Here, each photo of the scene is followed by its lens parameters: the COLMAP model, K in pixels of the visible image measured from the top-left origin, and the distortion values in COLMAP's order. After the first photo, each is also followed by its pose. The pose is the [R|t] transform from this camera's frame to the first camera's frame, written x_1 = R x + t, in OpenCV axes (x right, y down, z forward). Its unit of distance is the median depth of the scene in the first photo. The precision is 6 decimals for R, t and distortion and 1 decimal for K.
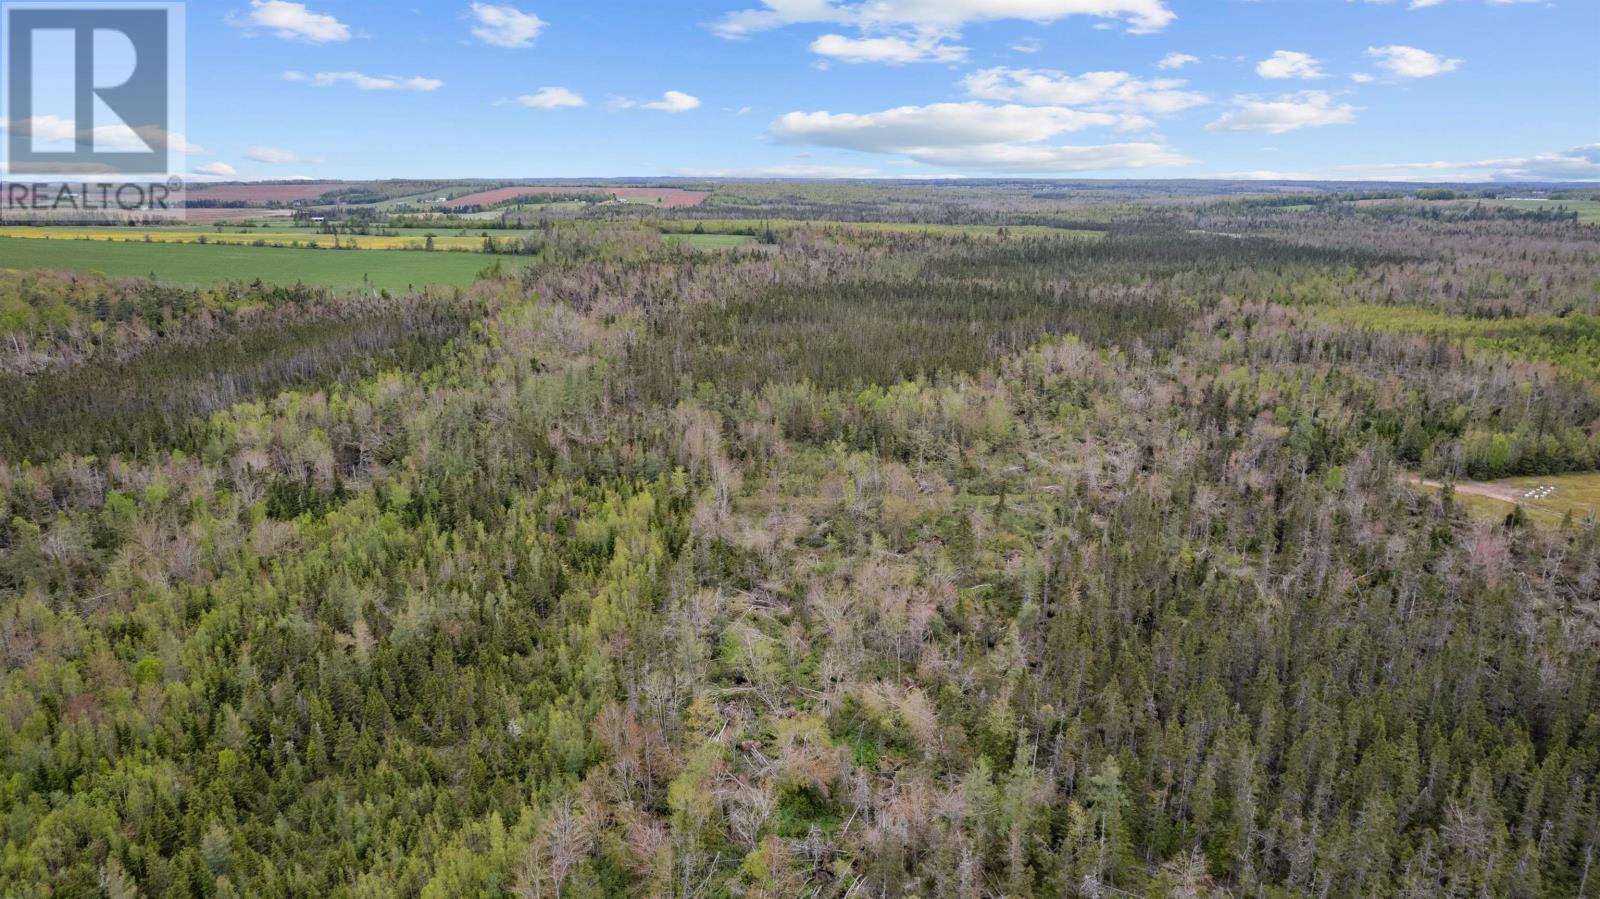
lens RADIAL K [[1037.0, 0, 806.3], [0, 1037.0, 439.5], [0, 0, 1]] dist [-0.074577, 0.066422]
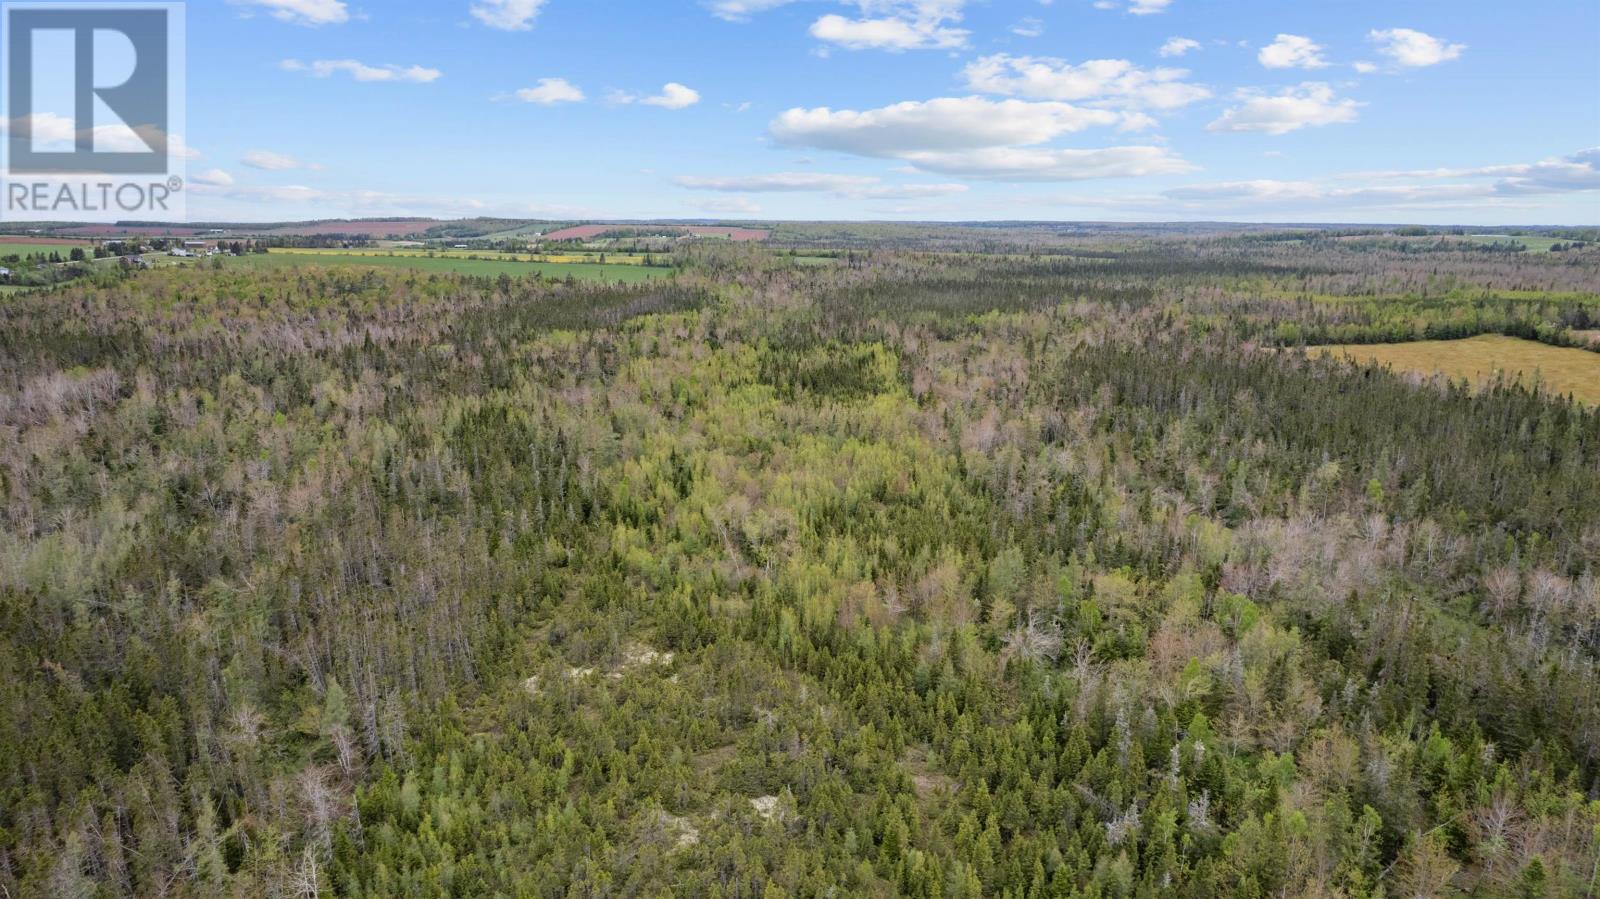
lens RADIAL K [[1037.0, 0, 804.8], [0, 1037.0, 440.0], [0, 0, 1]] dist [-0.074577, 0.066422]
pose [[0.999669, 0.007528, -0.024602, -0.070898], [-0.008509, 0.999163, -0.040012, 0.094656], [0.024281, 0.040208, 0.998896, -0.316162]]
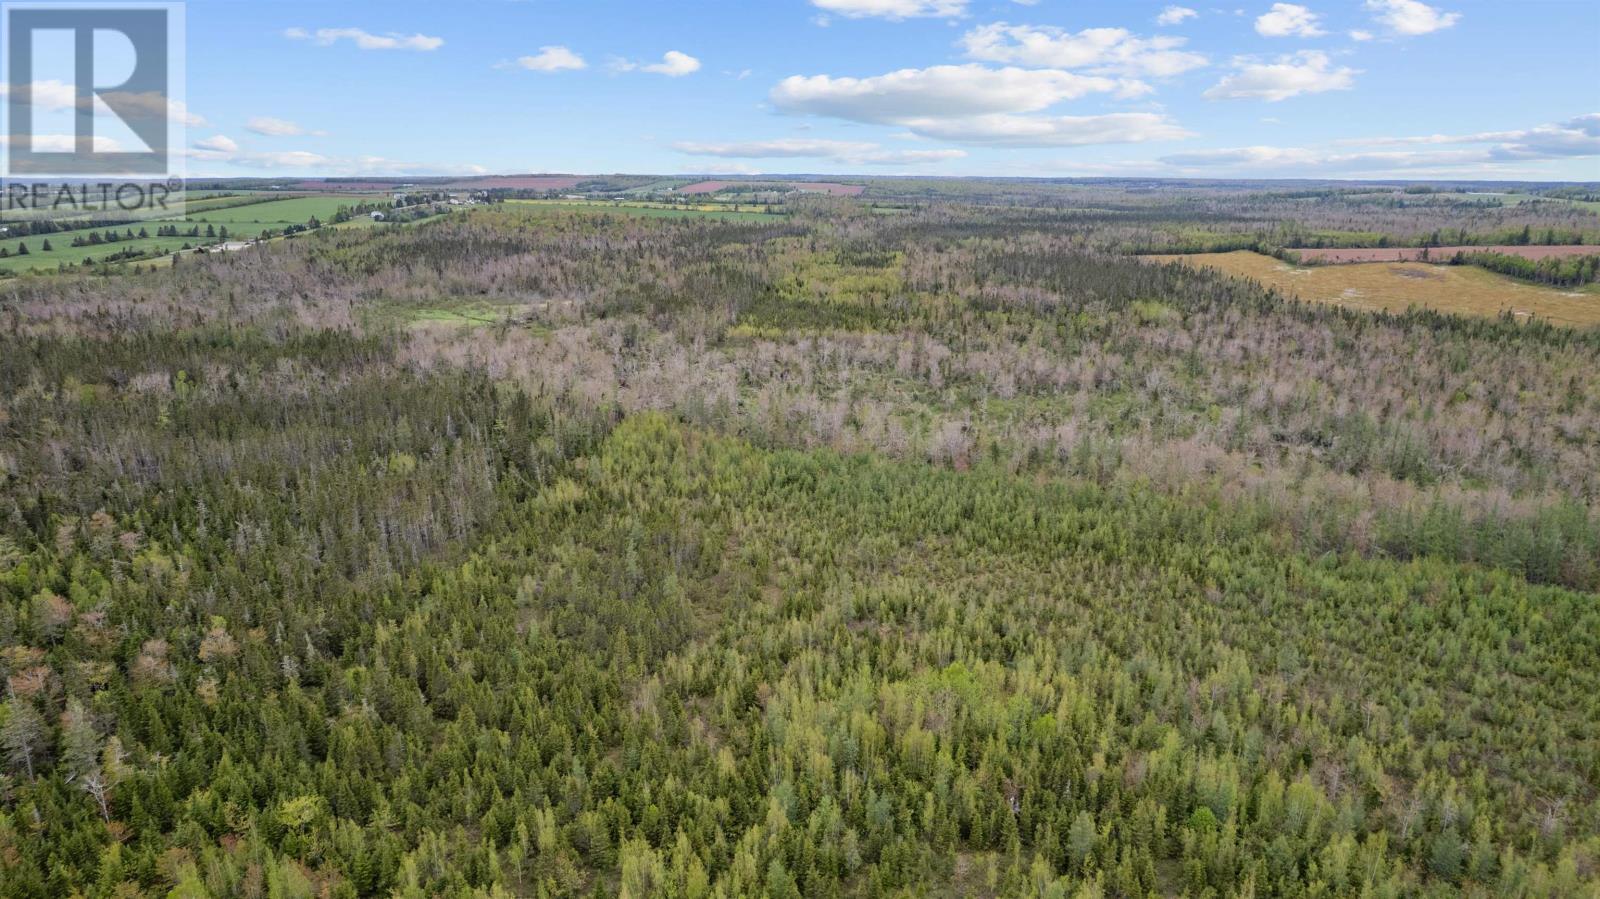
lens RADIAL K [[1037.0, 0, 799.1], [0, 1037.0, 449.5], [0, 0, 1]] dist [-0.074577, 0.066422]
pose [[0.991662, 0.035645, -0.123841, -0.005285], [-0.034263, 0.999325, 0.013274, 0.220525], [0.124231, -0.008920, 0.992213, -0.857643]]
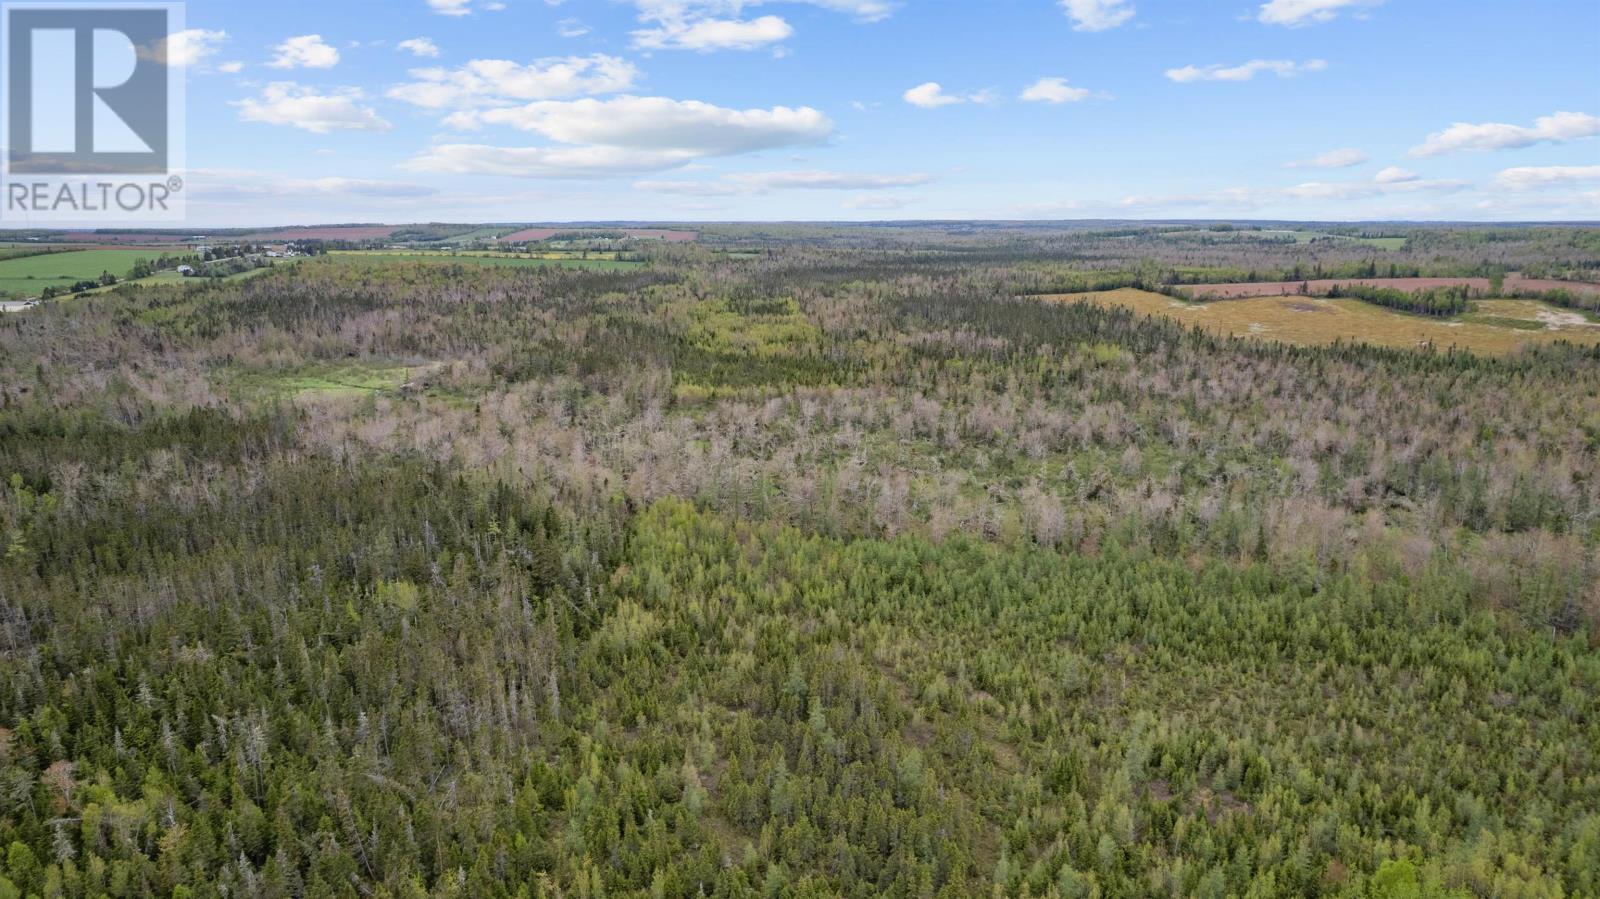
lens RADIAL K [[1037.0, 0, 802.4], [0, 1037.0, 450.0], [0, 0, 1]] dist [-0.074577, 0.066422]
pose [[0.998487, -0.017316, 0.052196, -0.089312], [0.018905, 0.999368, -0.030090, 0.207964], [-0.051642, 0.031032, 0.998183, -0.797319]]
